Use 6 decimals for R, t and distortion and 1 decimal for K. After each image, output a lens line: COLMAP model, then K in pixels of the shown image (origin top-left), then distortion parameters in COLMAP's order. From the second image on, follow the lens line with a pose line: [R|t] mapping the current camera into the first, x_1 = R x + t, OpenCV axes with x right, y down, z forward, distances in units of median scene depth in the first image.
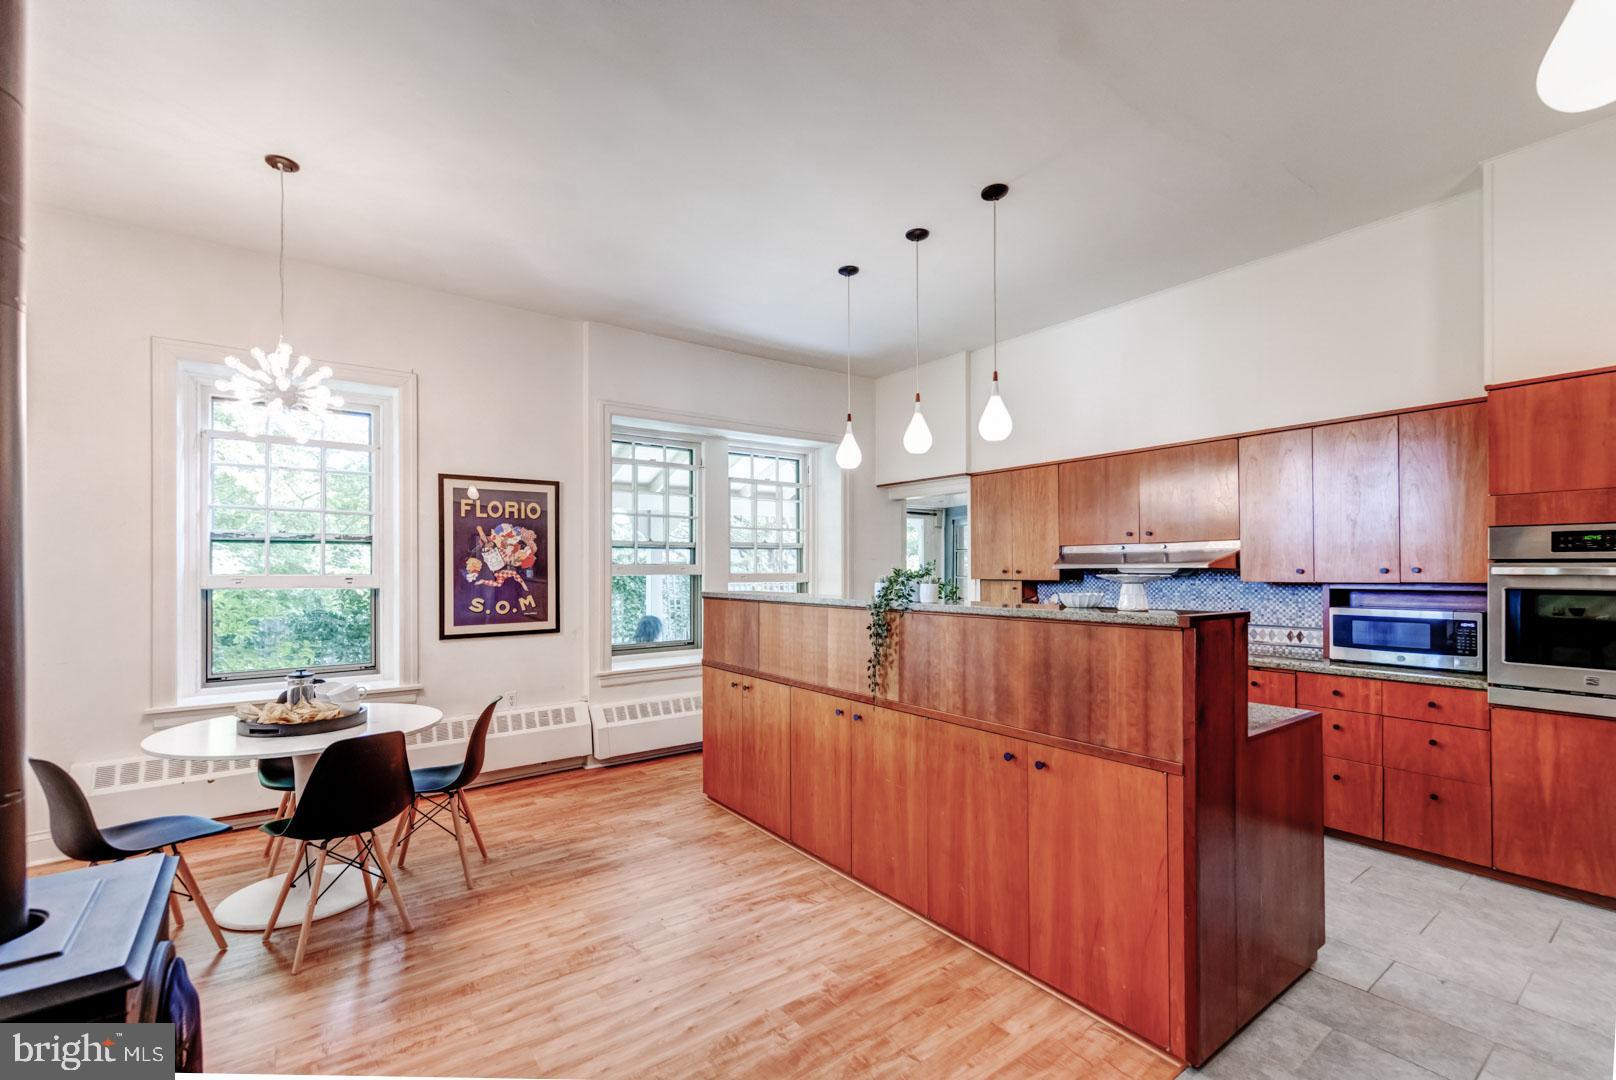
lens RADIAL K [[707.8, 0, 805.8], [0, 707.8, 556.2], [0, 0, 1]] dist [0.000132, -0.000471]
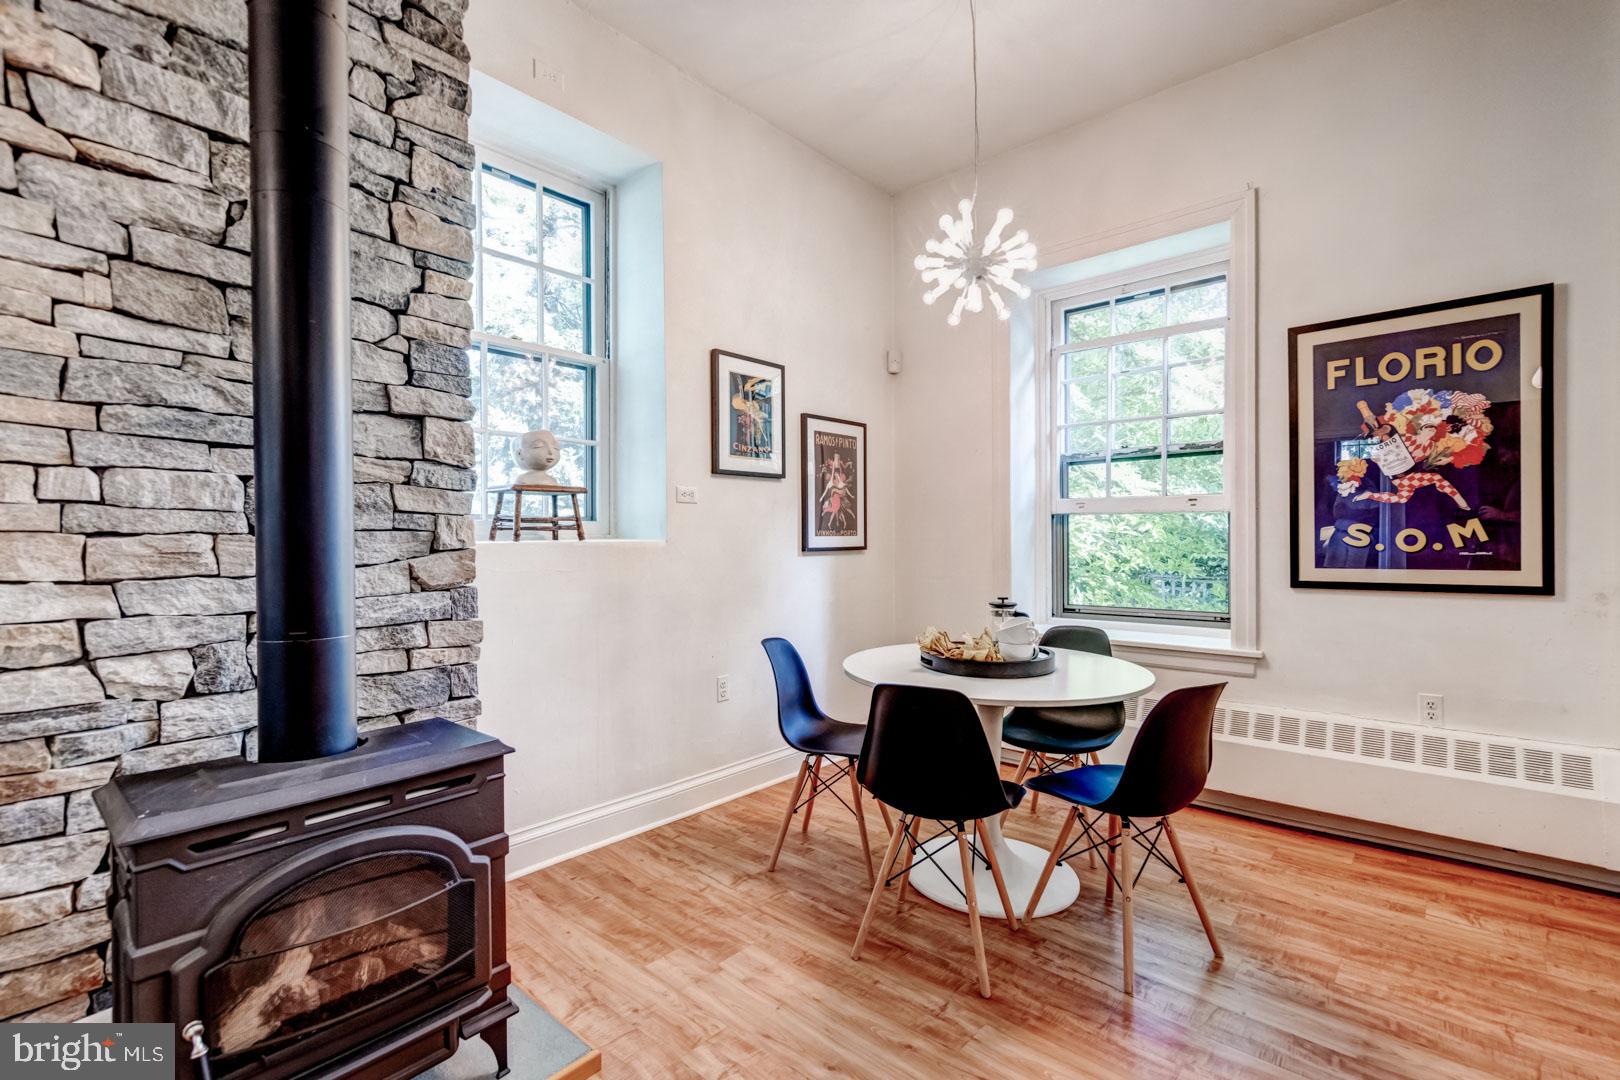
lens RADIAL K [[727.4, 0, 804.9], [0, 727.4, 542.0], [0, 0, 1]] dist [0.006679, 0.000331]
pose [[0.207245, 0.008769, -0.978250, 0.038169], [0.020927, 0.999691, 0.013394, 0.056318], [0.978065, -0.023248, 0.206997, 0.414474]]
